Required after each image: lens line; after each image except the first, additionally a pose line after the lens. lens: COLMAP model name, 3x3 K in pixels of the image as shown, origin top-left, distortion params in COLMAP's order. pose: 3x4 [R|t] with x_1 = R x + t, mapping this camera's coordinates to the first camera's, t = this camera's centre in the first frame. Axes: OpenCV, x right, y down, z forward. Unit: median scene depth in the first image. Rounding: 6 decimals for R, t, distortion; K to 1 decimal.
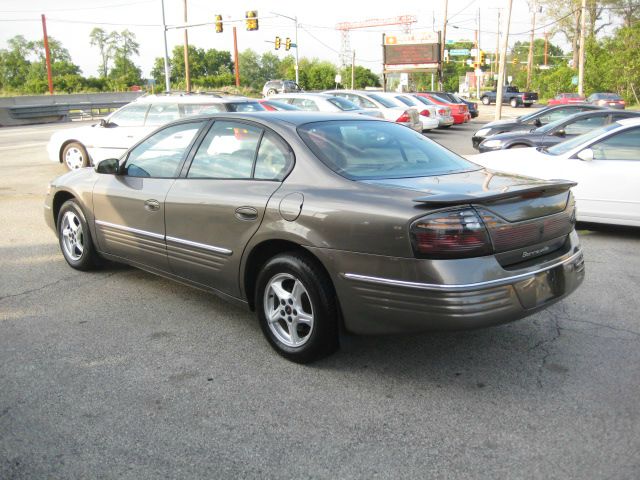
lens RADIAL K [[671.6, 0, 324.7], [0, 671.6, 245.3], [0, 0, 1]] dist [-0.145646, 0.192898]
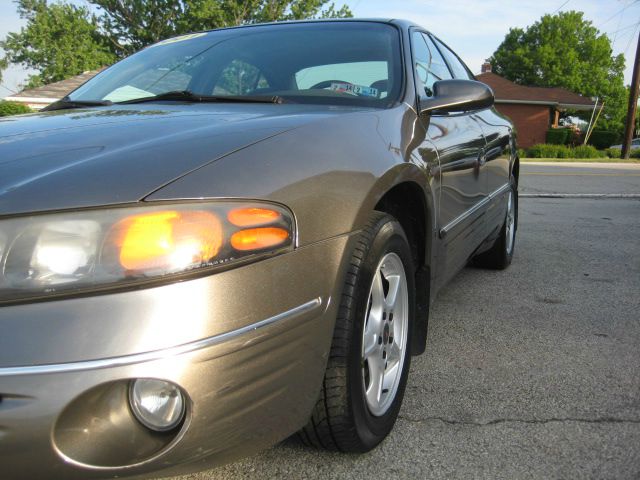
lens RADIAL K [[671.6, 0, 324.7], [0, 671.6, 245.3], [0, 0, 1]] dist [-0.145646, 0.192898]
pose [[-0.407256, -0.146992, 0.901408, -0.944950], [0.199542, 0.948799, 0.244873, -0.195215], [-0.891249, 0.279595, -0.357073, 1.658789]]
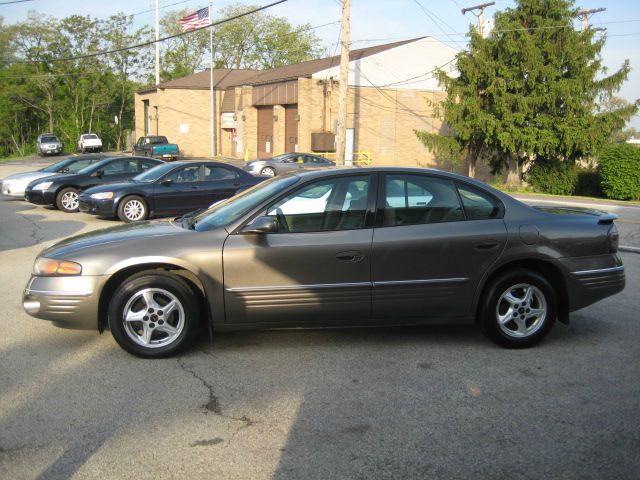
lens RADIAL K [[671.6, 0, 324.7], [0, 671.6, 245.3], [0, 0, 1]] dist [-0.145646, 0.192898]
pose [[0.562842, -0.099761, 0.820522, -1.362376], [0.162317, 0.986701, 0.008623, -0.110829], [-0.810470, 0.128331, 0.571550, 0.526870]]
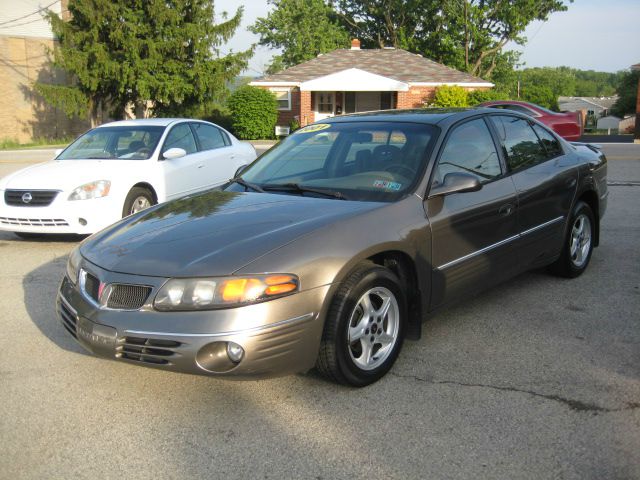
lens RADIAL K [[671.6, 0, 324.7], [0, 671.6, 245.3], [0, 0, 1]] dist [-0.145646, 0.192898]
pose [[-0.070260, -0.206435, 0.975934, -1.386810], [0.244701, 0.944892, 0.217485, -0.327593], [-0.967050, 0.254093, -0.015874, 1.526397]]
